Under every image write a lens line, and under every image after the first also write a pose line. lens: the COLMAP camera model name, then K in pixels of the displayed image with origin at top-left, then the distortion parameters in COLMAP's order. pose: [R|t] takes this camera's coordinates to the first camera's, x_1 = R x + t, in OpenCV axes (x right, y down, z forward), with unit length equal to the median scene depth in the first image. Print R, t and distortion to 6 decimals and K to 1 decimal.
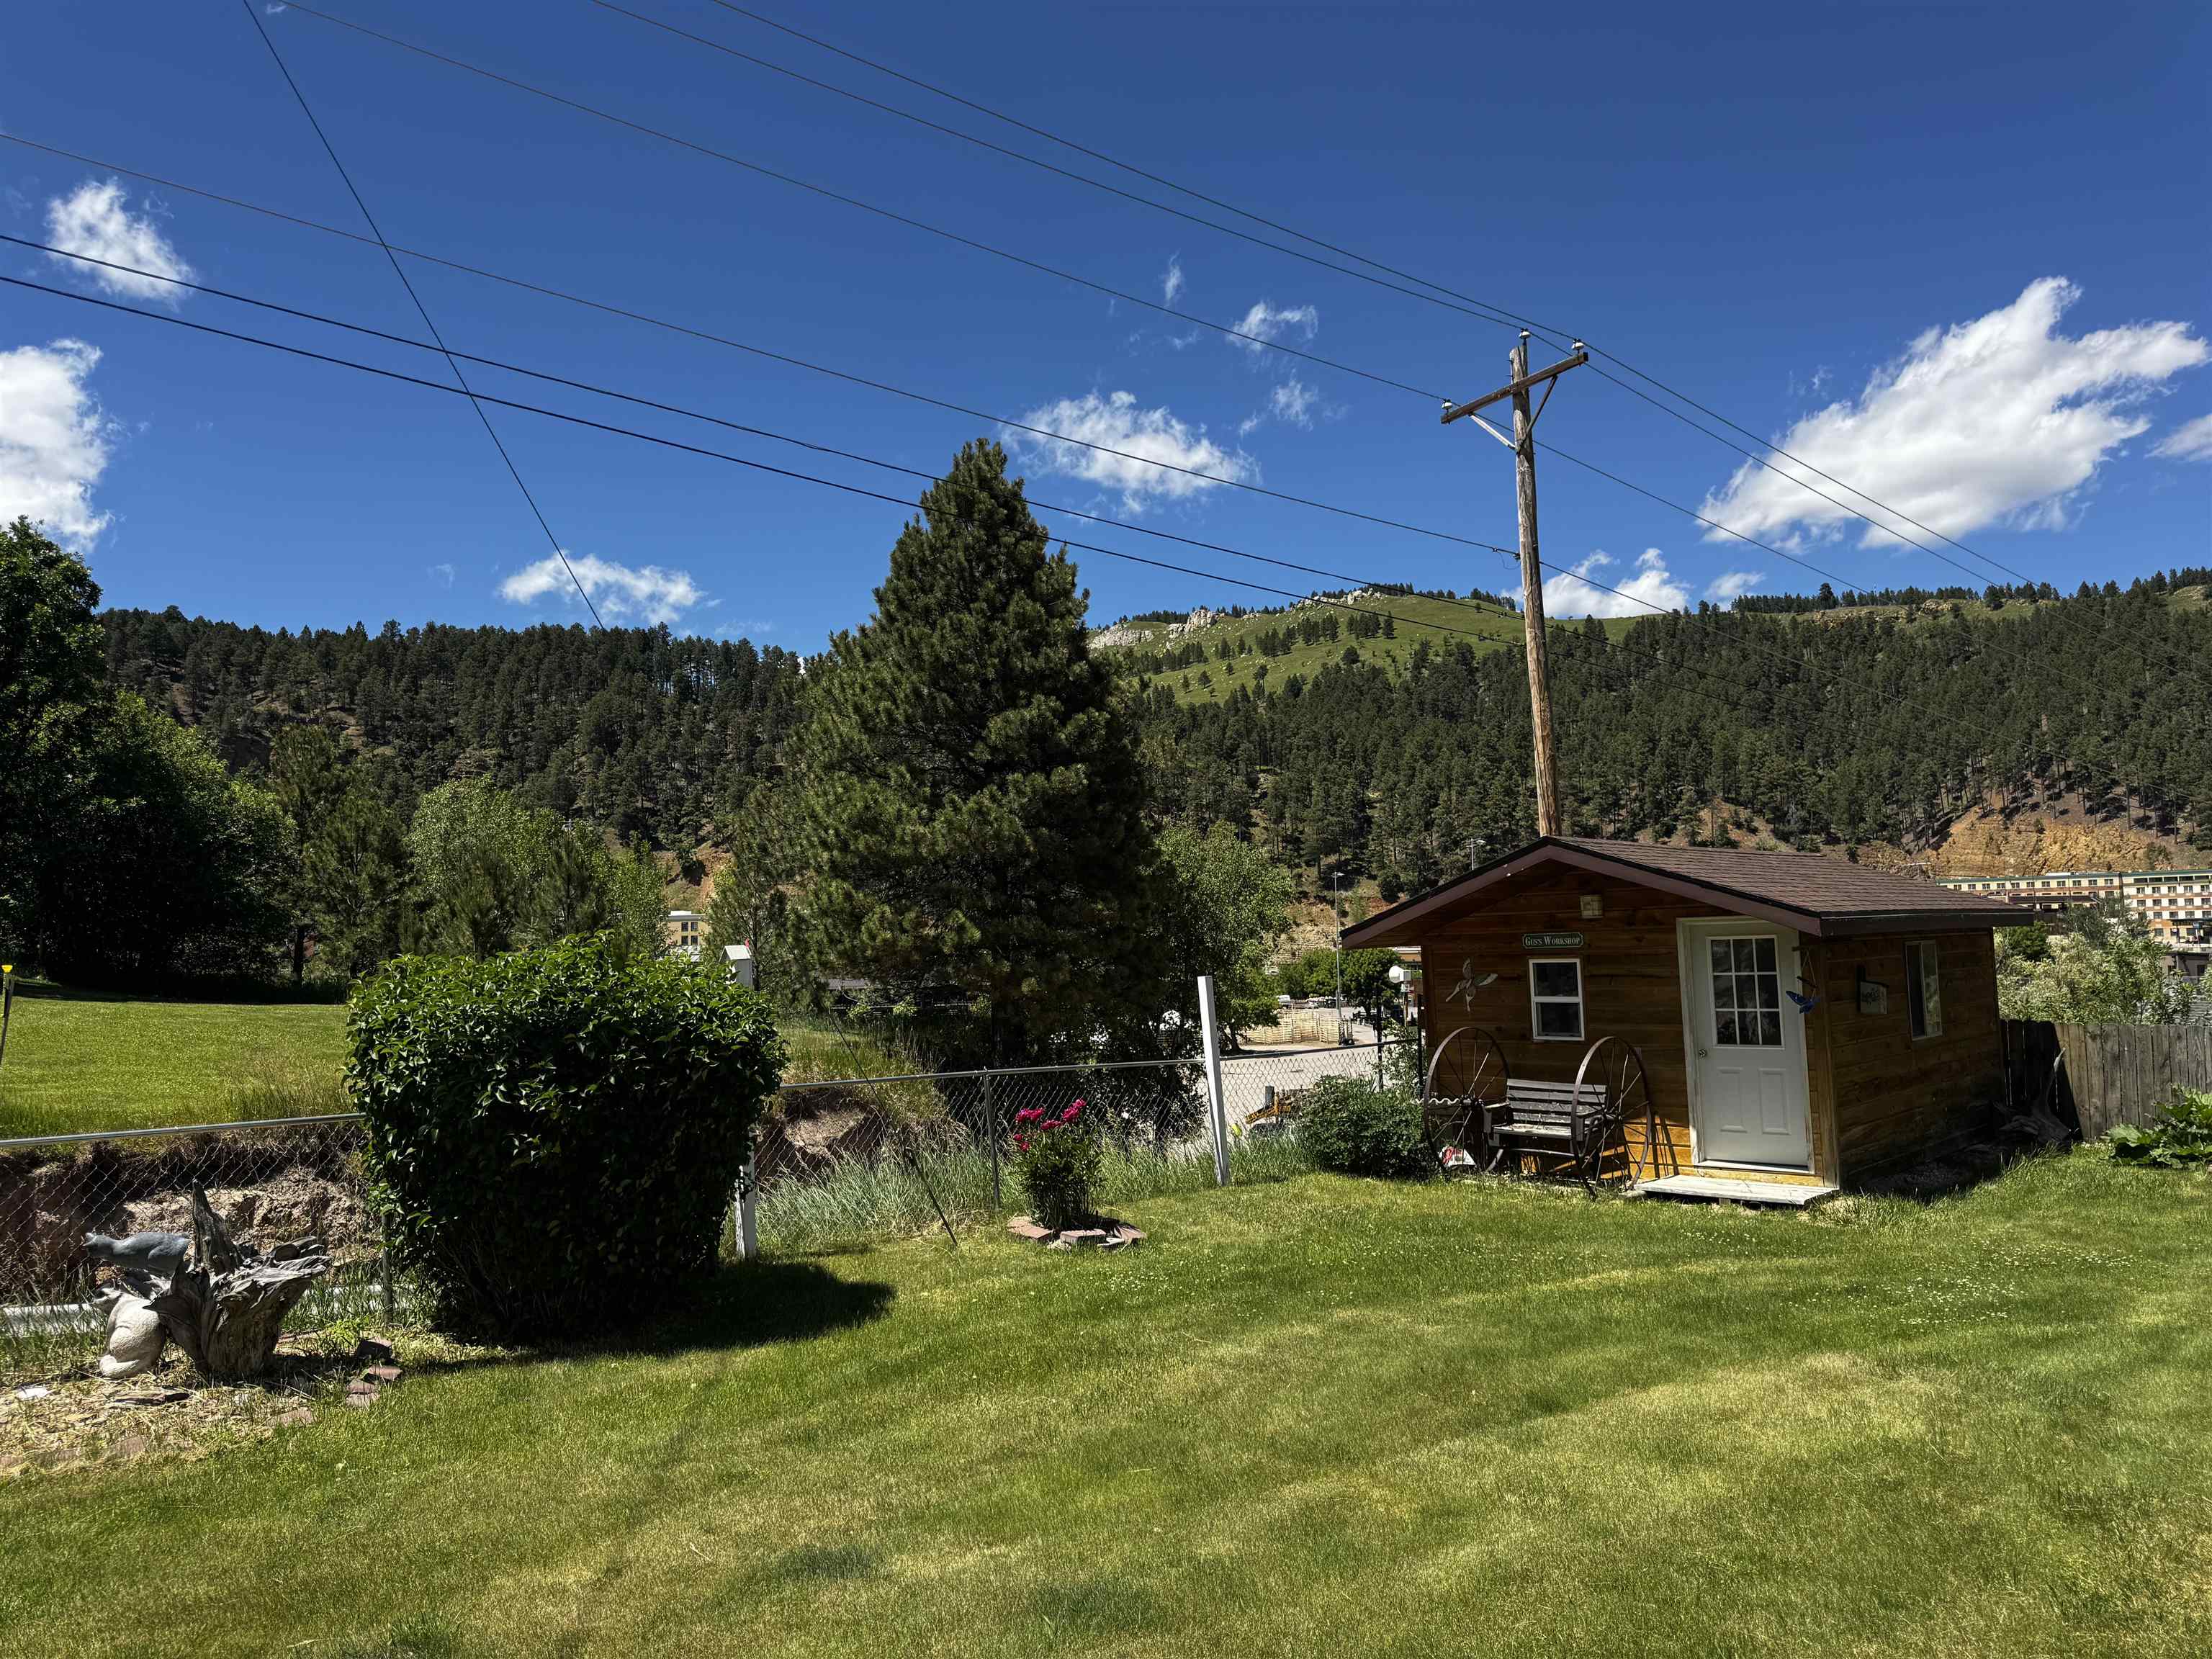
lens RADIAL K [[1569.8, 0, 1106.0], [0, 1569.8, 829.5], [0, 0, 1]] dist [0.108320, -0.090633]
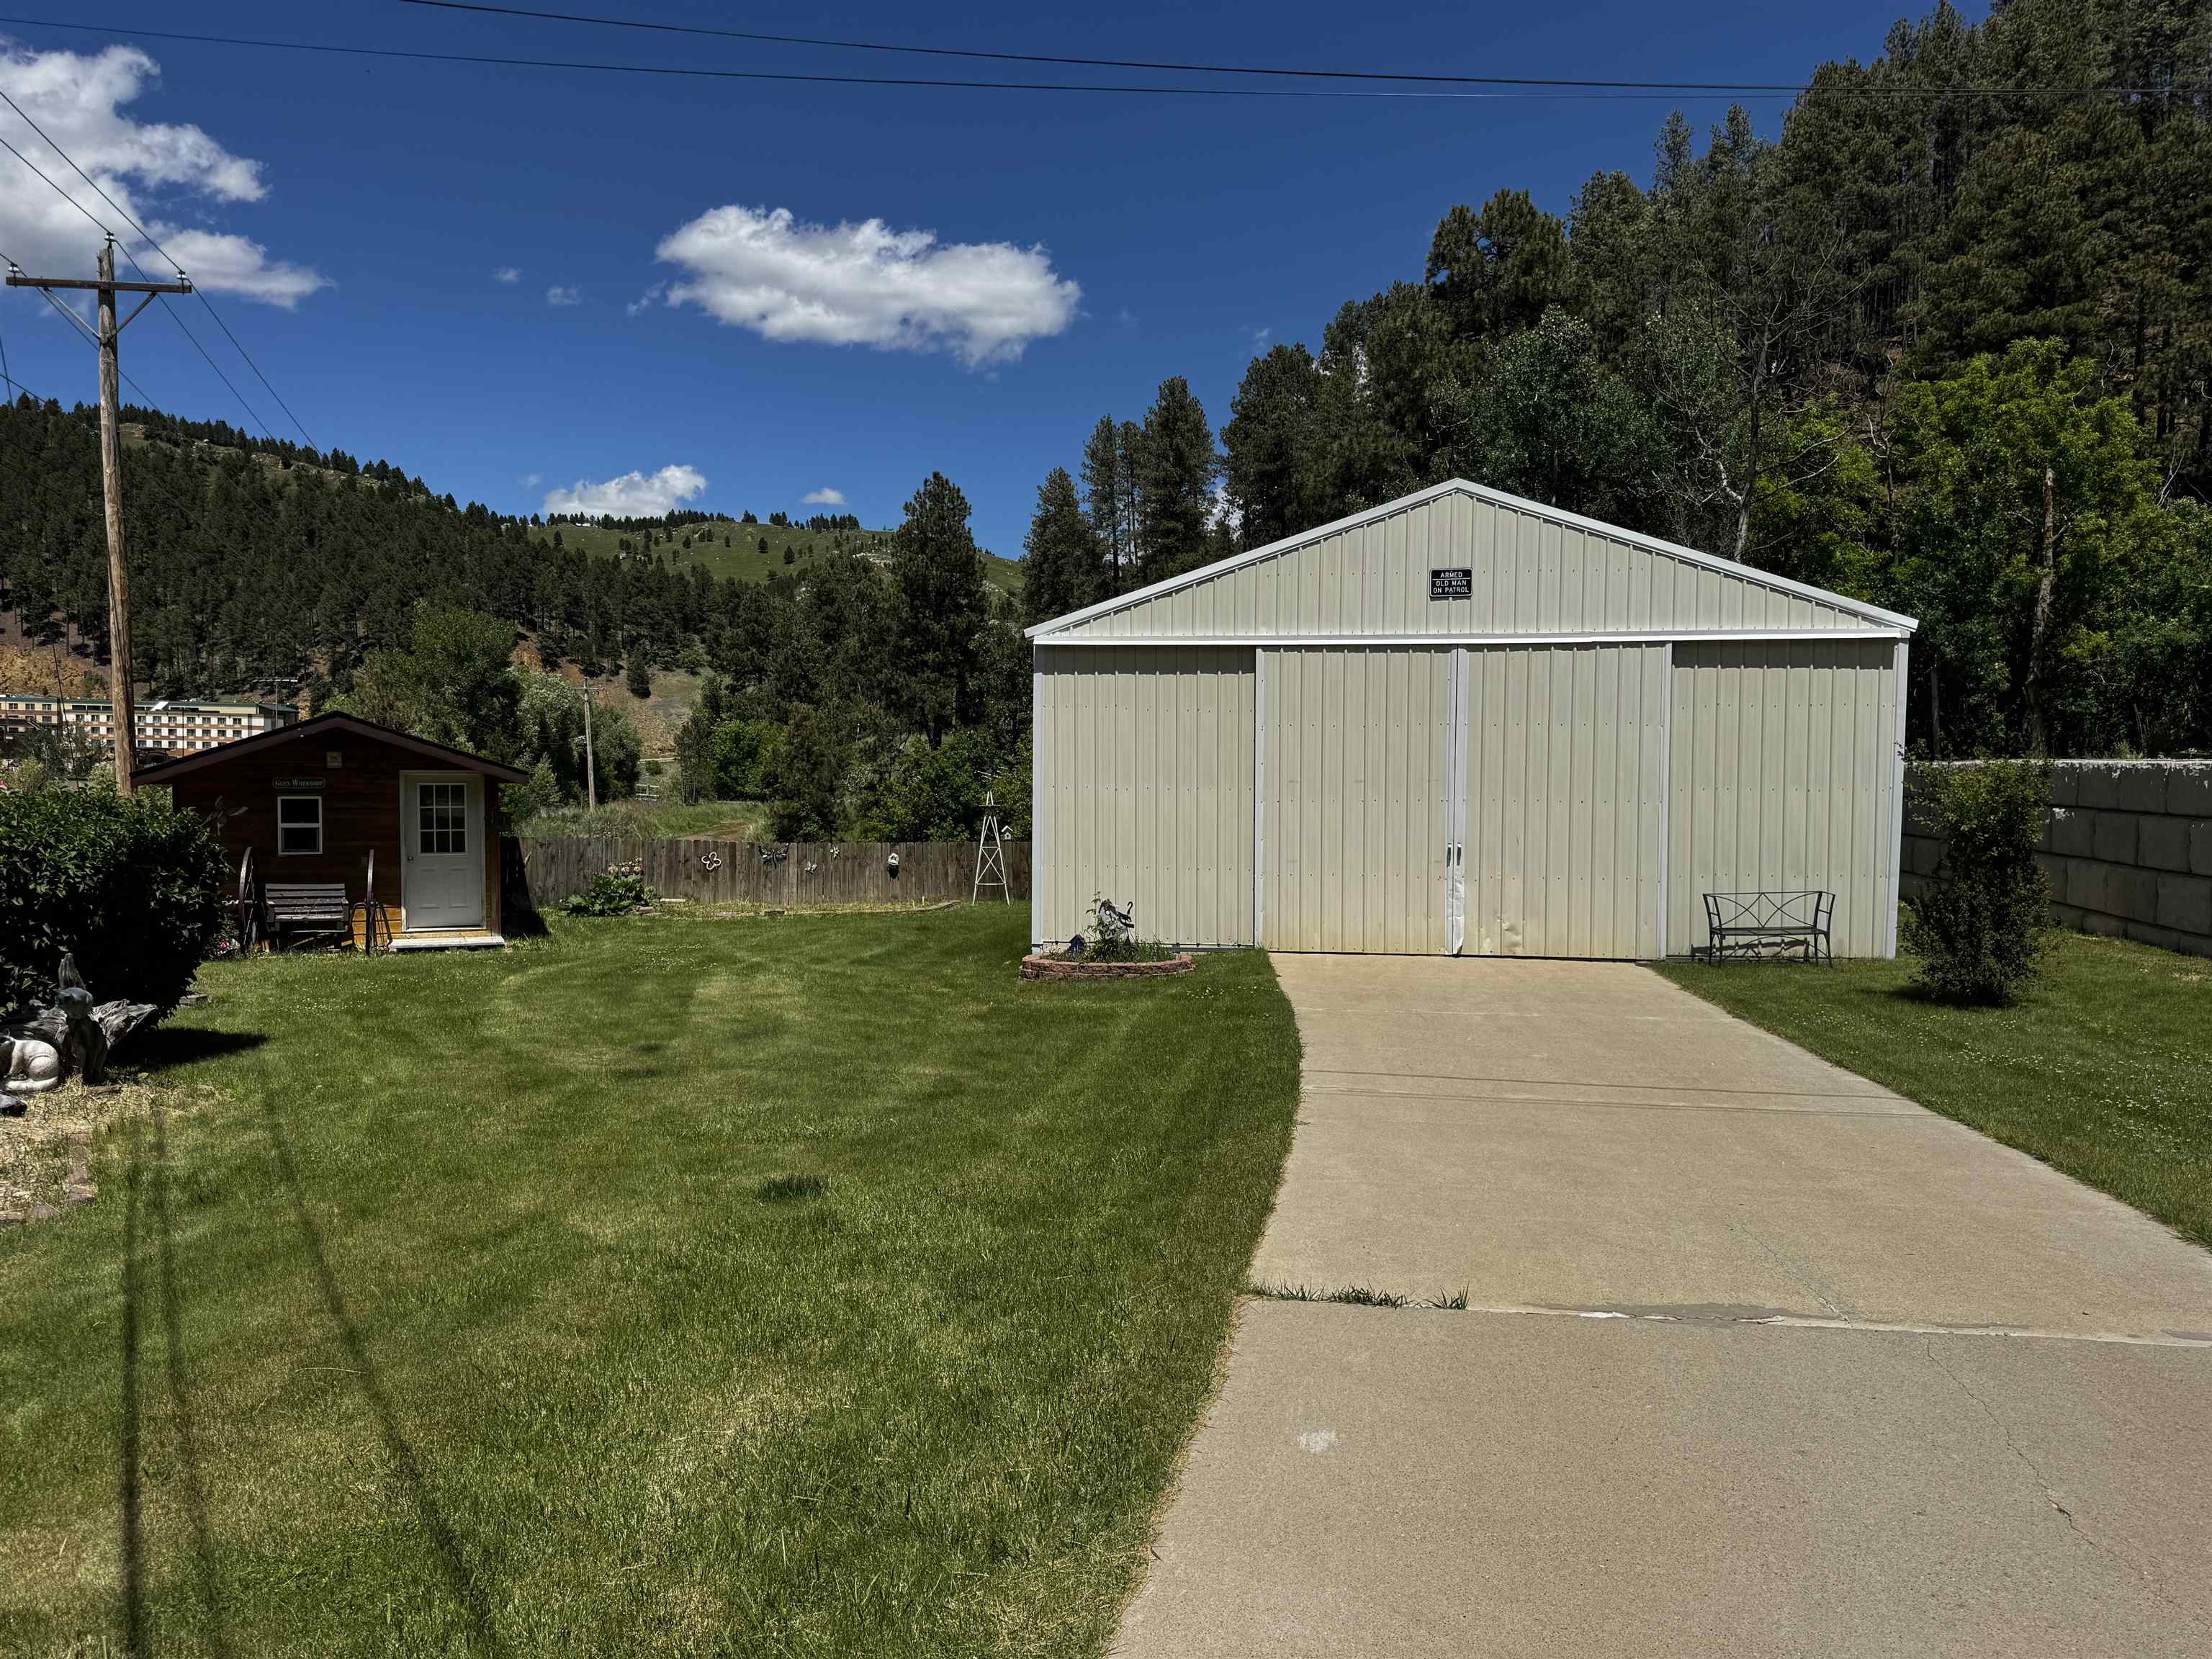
lens RADIAL K [[1569.8, 0, 1106.0], [0, 1569.8, 829.5], [0, 0, 1]] dist [0.108320, -0.090633]
pose [[0.409581, -0.005630, 0.912256, -0.490070], [-0.092769, 0.994540, 0.047789, -0.014760], [-0.907545, -0.104203, 0.406822, -0.144491]]
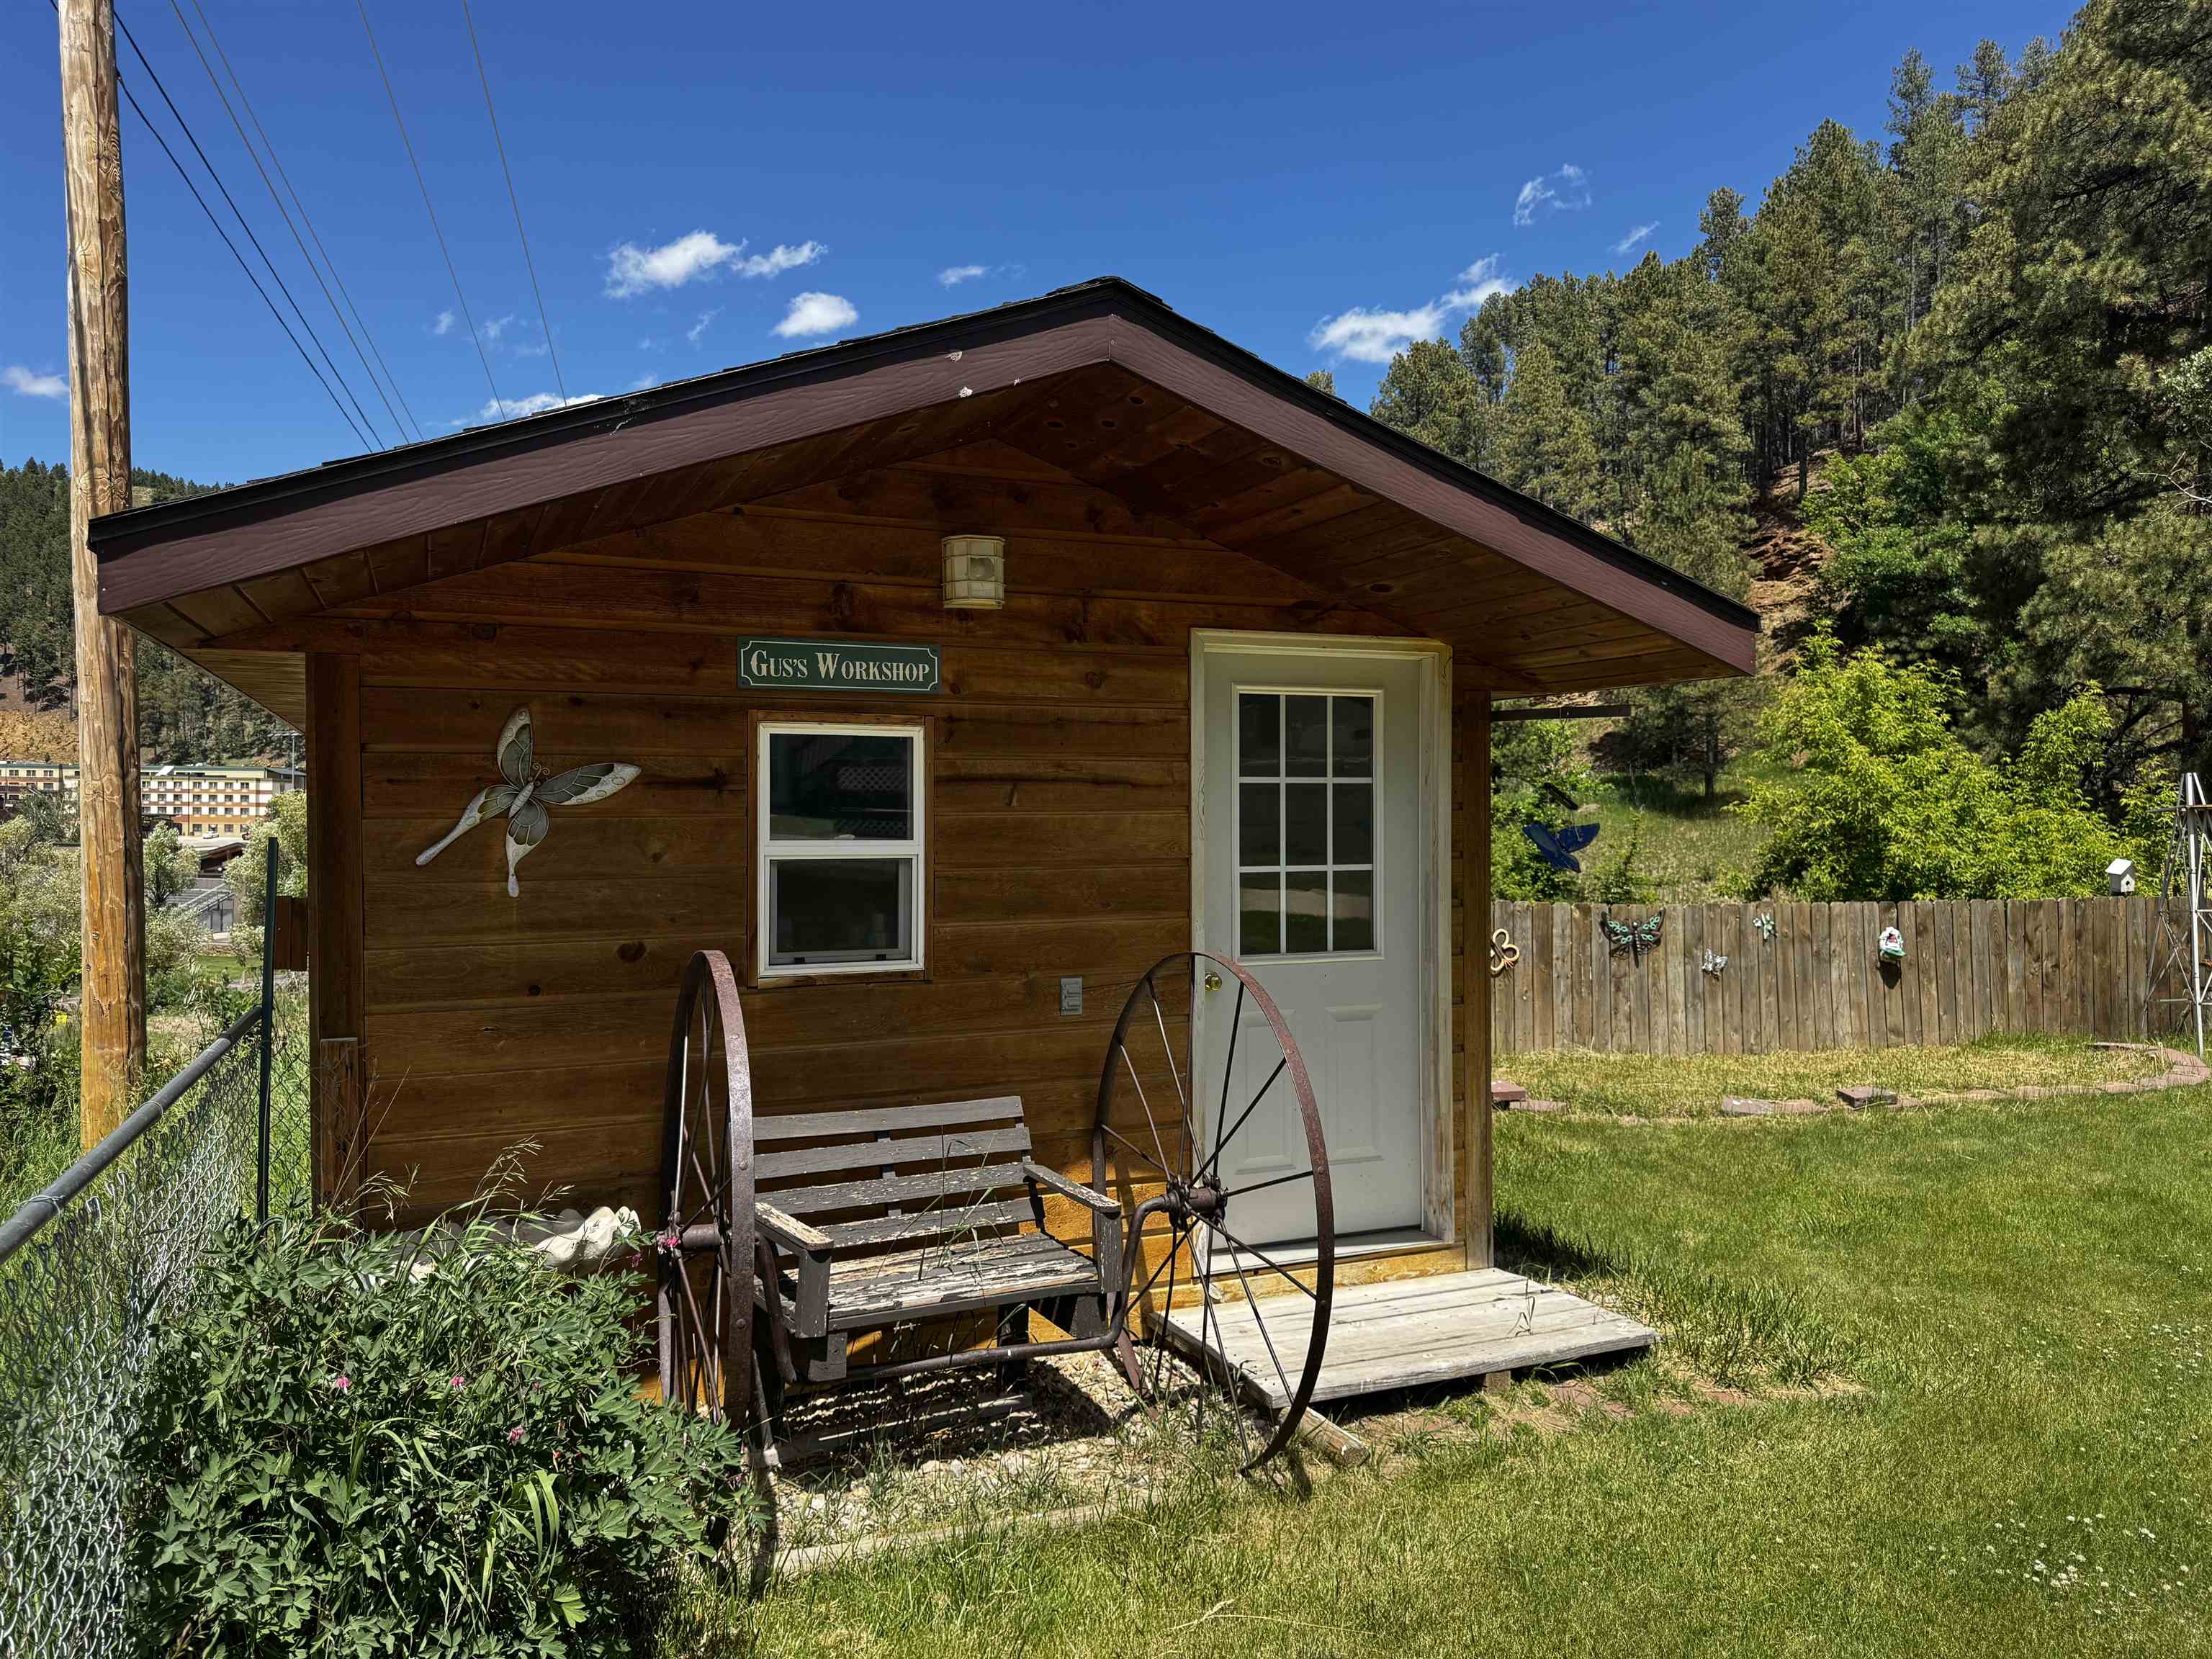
lens RADIAL K [[1583.3, 0, 1106.0], [0, 1583.3, 829.5], [0, 0, 1]] dist [0.109817, -0.097146]
pose [[0.414143, 0.023121, 0.909918, 0.008170], [-0.081668, 0.996589, 0.011847, 0.066153], [-0.906541, -0.079217, 0.414618, 0.568647]]
